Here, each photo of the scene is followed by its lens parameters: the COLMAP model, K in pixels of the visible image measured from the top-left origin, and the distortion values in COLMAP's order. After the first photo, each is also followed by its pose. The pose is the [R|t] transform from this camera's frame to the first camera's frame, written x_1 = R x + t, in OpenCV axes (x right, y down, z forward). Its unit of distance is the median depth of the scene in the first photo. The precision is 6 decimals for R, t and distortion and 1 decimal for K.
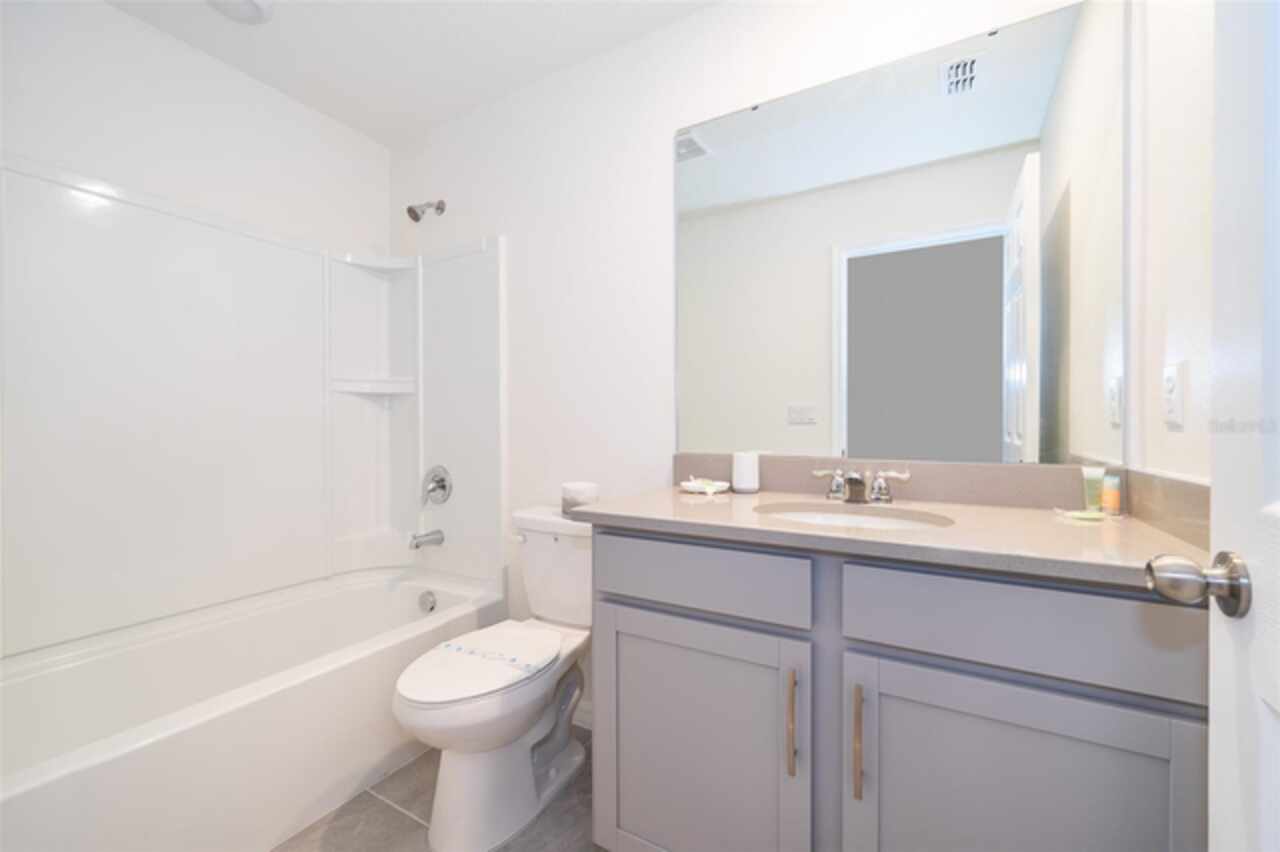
lens RADIAL K [[520.9, 0, 640.0], [0, 520.9, 426.0], [0, 0, 1]] dist [-0.004126, -0.000076]
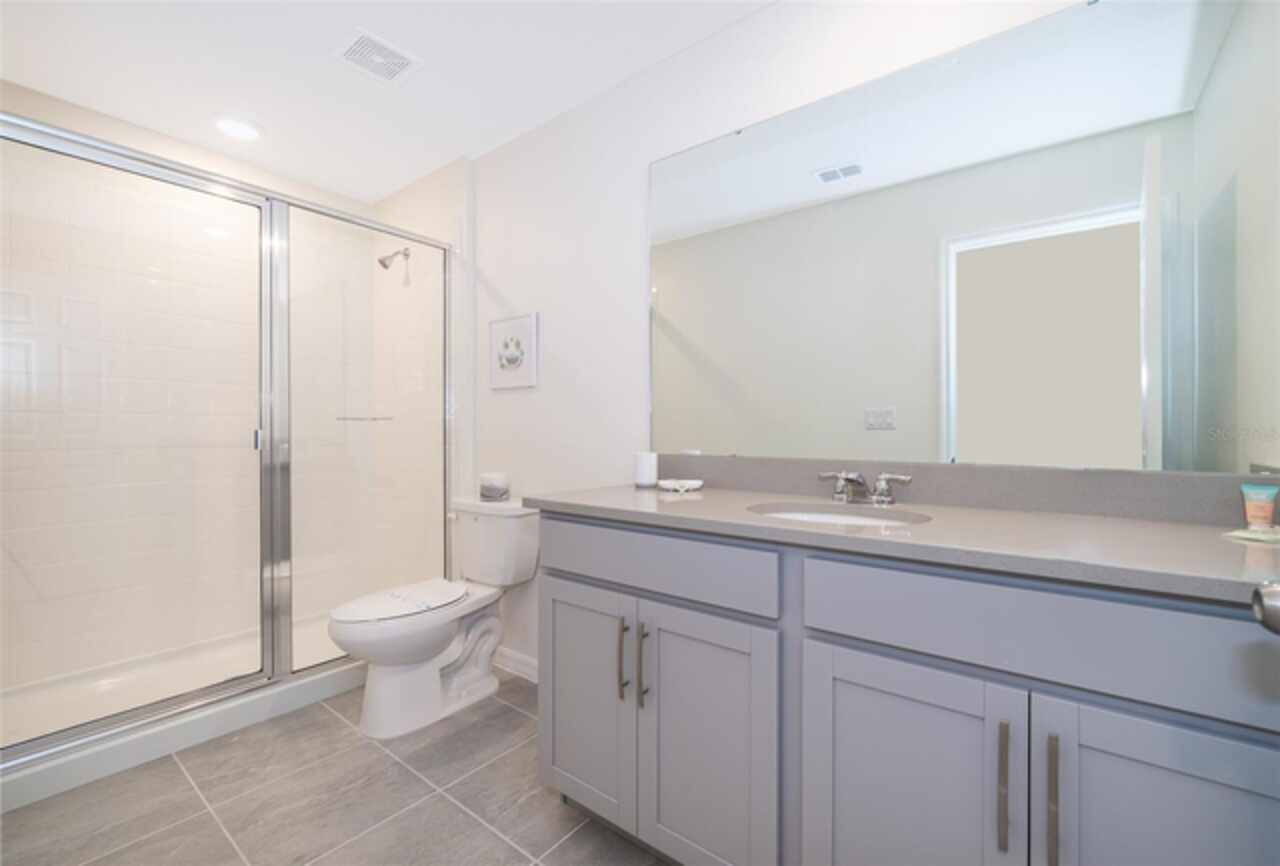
lens RADIAL K [[516.5, 0, 640.9], [0, 516.5, 428.4], [0, 0, 1]] dist [0.000857, 0.000021]
pose [[0.994589, -0.001880, -0.103874, 0.152802], [0.001673, 0.999996, -0.002081, 0.000224], [0.103877, 0.001896, 0.994588, -0.090997]]
